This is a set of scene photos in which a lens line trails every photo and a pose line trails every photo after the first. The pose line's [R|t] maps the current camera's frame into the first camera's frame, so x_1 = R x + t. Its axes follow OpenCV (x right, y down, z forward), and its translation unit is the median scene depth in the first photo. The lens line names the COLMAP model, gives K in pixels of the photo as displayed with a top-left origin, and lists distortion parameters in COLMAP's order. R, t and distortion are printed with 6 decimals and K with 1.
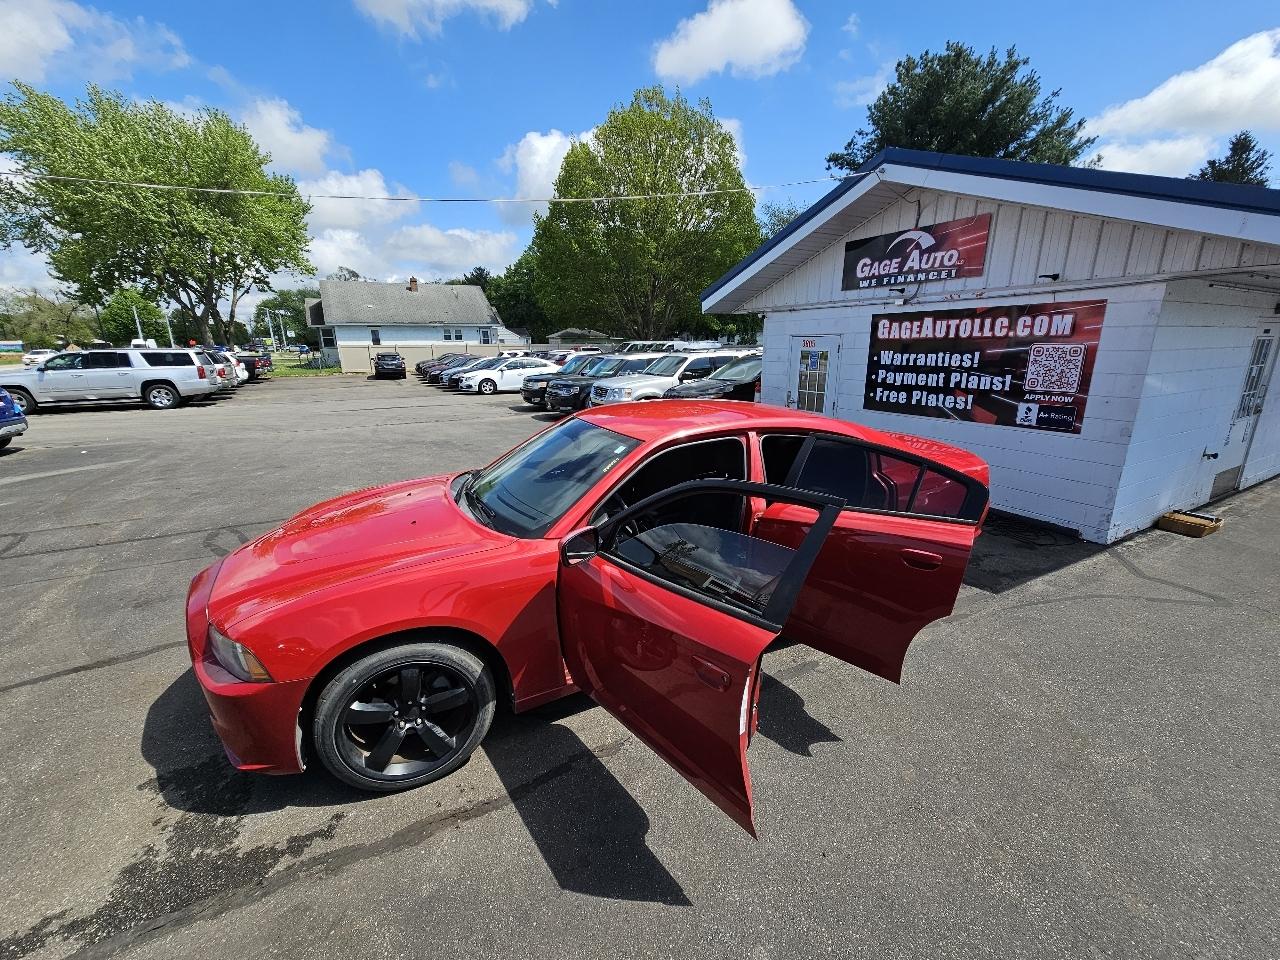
lens RADIAL K [[517.6, 0, 638.8], [0, 517.6, 483.4], [0, 0, 1]] dist [-0.000978, -0.000182]
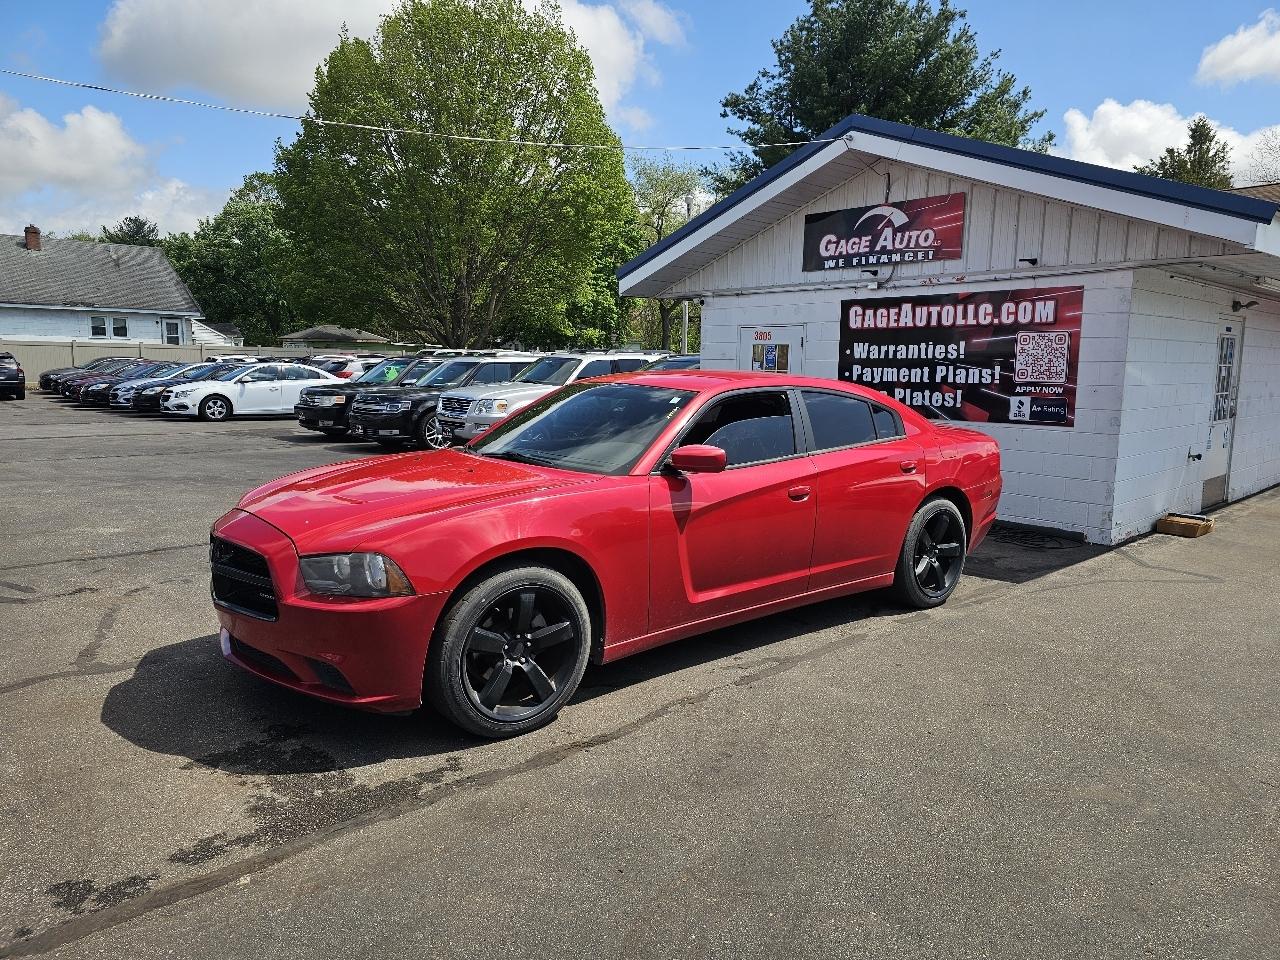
lens RADIAL K [[851.9, 0, 640.5], [0, 851.9, 474.4], [0, 0, 1]] dist [0.054613, -0.046491]
pose [[0.968725, -0.008389, 0.247996, -0.216463], [0.041136, 0.991029, -0.127161, 0.119121], [-0.244704, 0.133386, 0.960379, -0.215339]]
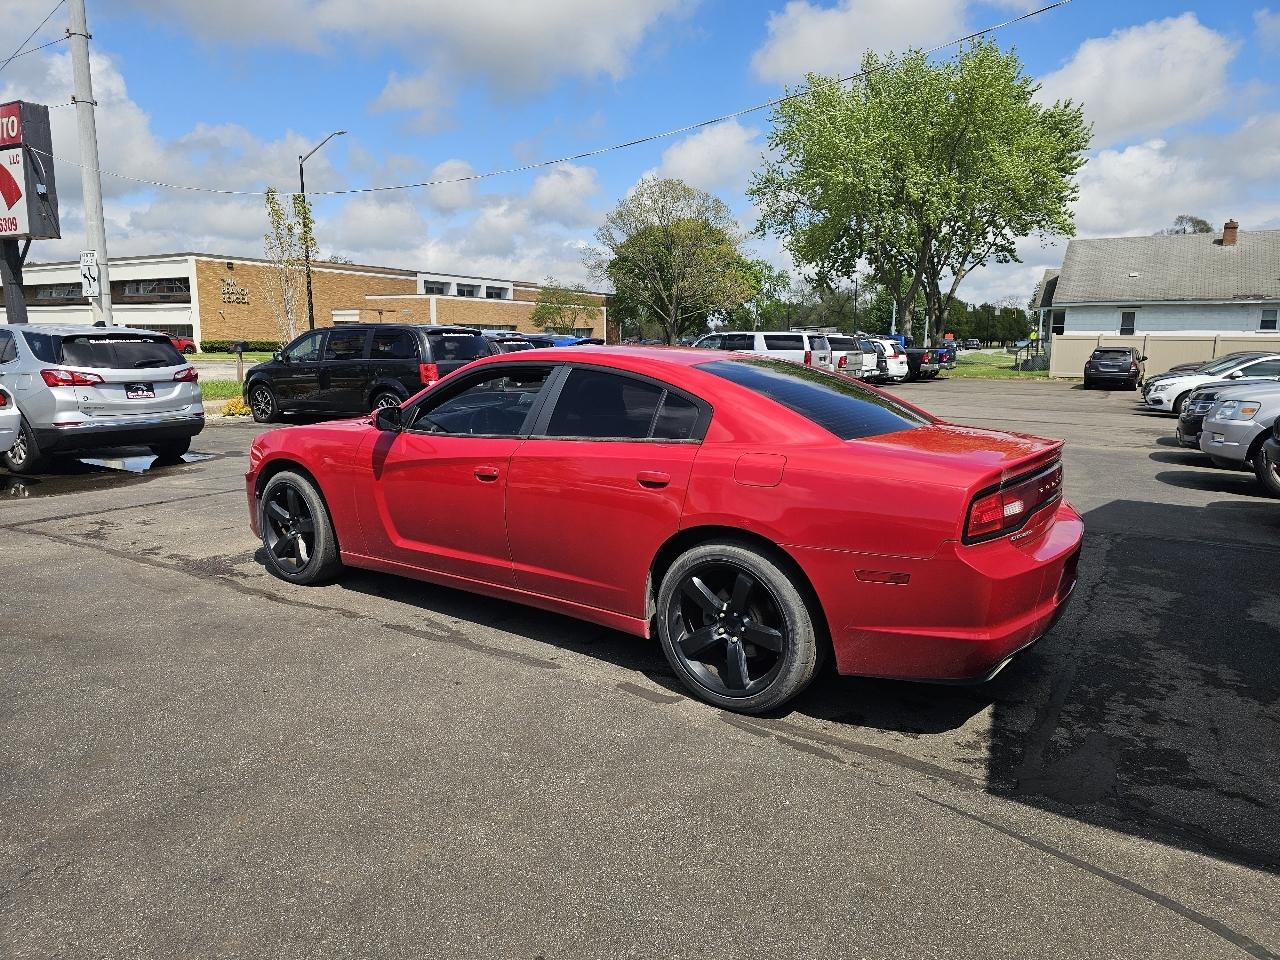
lens RADIAL K [[851.9, 0, 627.1], [0, 851.9, 466.9], [0, 0, 1]] dist [0.054613, -0.046491]
pose [[0.479626, 0.142816, -0.865773, 0.720080], [-0.245438, 0.969118, 0.023894, 0.001404], [0.842448, 0.201033, 0.499866, 0.197017]]
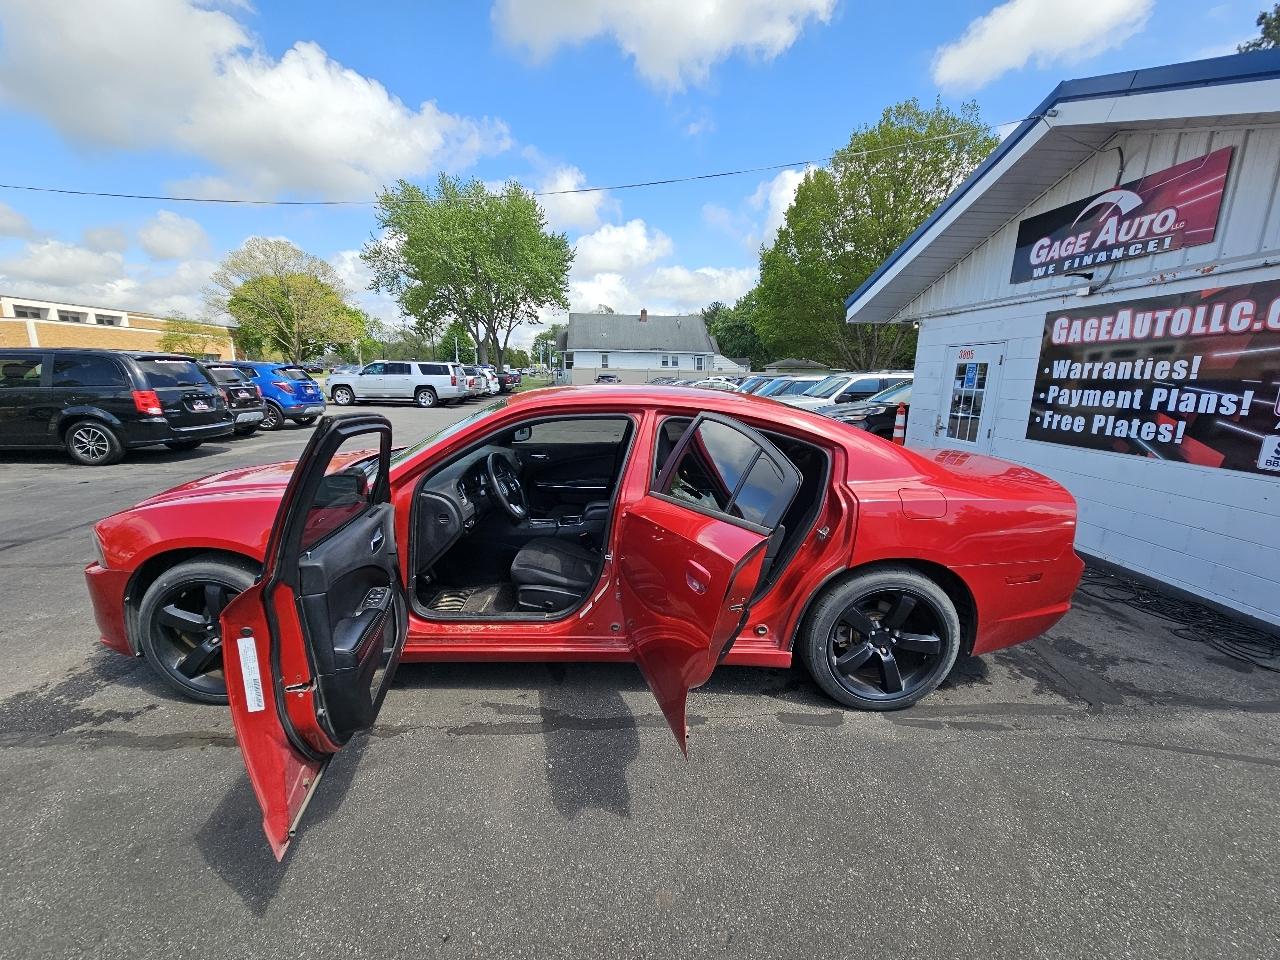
lens RADIAL K [[517.6, 0, 639.6], [0, 517.6, 484.1], [0, 0, 1]] dist [-0.000978, -0.000182]
pose [[0.909961, 0.115167, -0.398381, 0.258632], [-0.137848, 0.990039, -0.028658, 0.019976], [0.391112, 0.080994, 0.916772, 0.120843]]
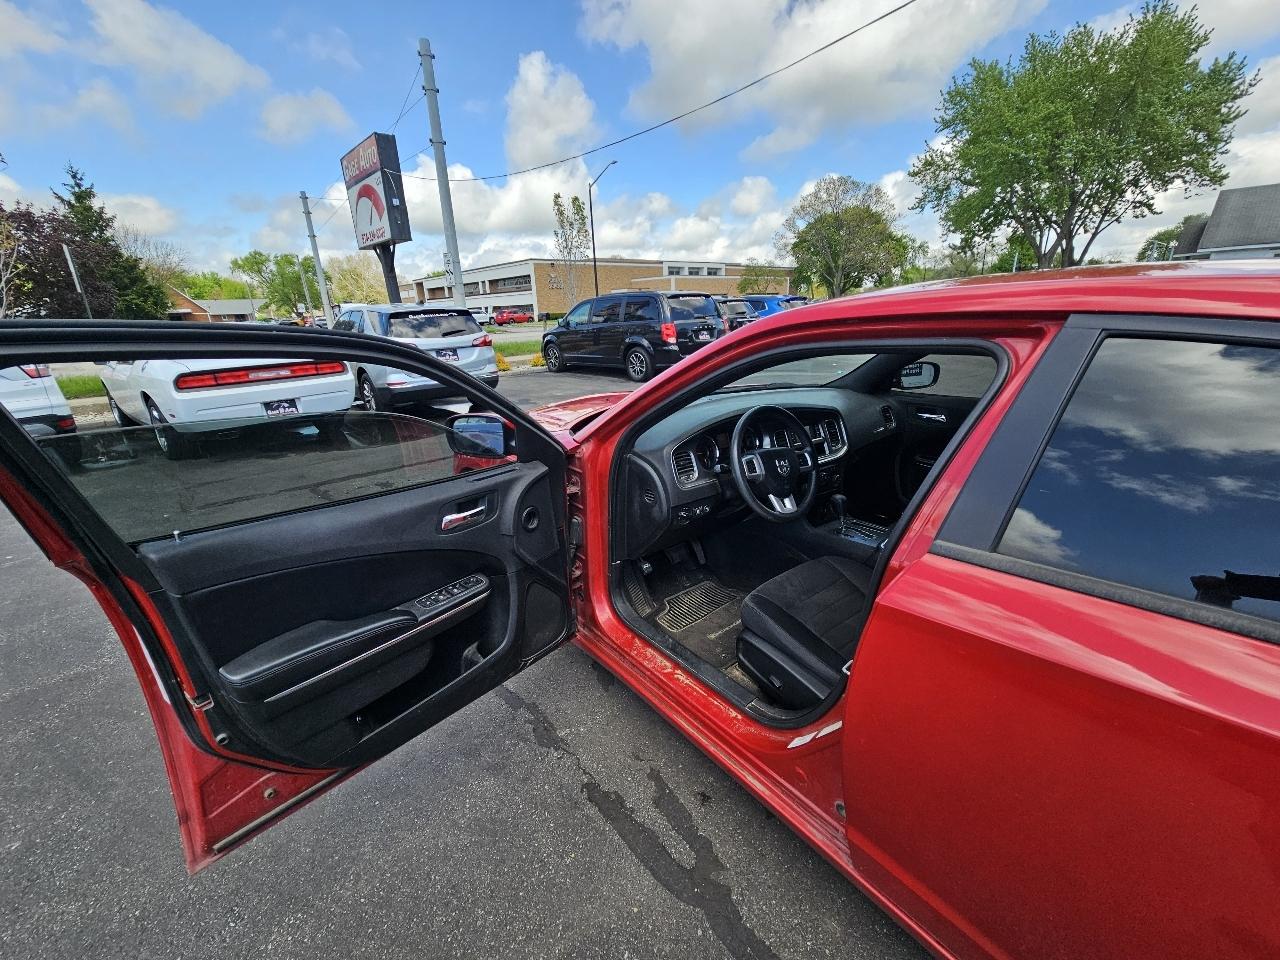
lens RADIAL K [[518.6, 0, 638.4], [0, 518.6, 482.7], [0, 0, 1]] dist [0.001184, -0.000613]
pose [[0.215358, 0.315439, -0.924186, 0.215345], [-0.225742, 0.936840, 0.267155, -0.021841], [0.950085, 0.151094, 0.272963, 0.342484]]
